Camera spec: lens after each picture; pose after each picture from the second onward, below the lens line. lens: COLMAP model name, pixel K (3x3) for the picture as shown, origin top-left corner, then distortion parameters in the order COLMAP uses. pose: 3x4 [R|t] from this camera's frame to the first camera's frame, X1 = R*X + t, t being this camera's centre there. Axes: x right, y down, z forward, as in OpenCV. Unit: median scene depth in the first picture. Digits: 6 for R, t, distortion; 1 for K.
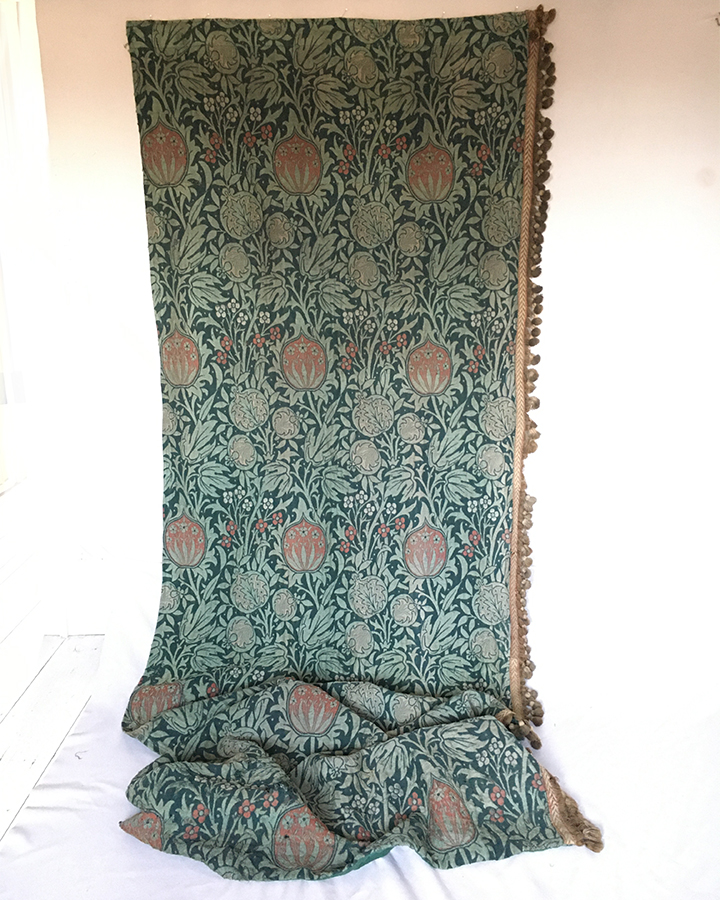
lens RADIAL K [[805.7, 0, 356.1], [0, 805.7, 452.8], [0, 0, 1]] dist [0.070511, -0.092768]
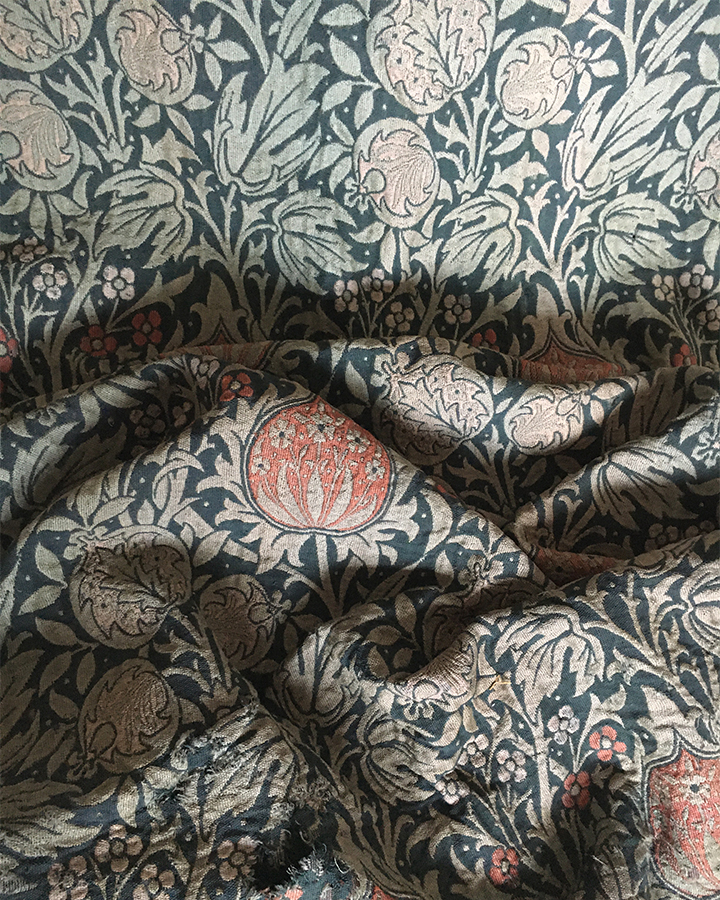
lens RADIAL K [[805.7, 0, 356.1], [0, 805.7, 452.8], [0, 0, 1]] dist [0.070511, -0.092768]
pose [[0.982388, -0.109308, 0.151547, -0.080576], [-0.070085, 0.536278, 0.841126, 0.004824], [-0.173213, -0.836933, 0.519172, 0.738542]]
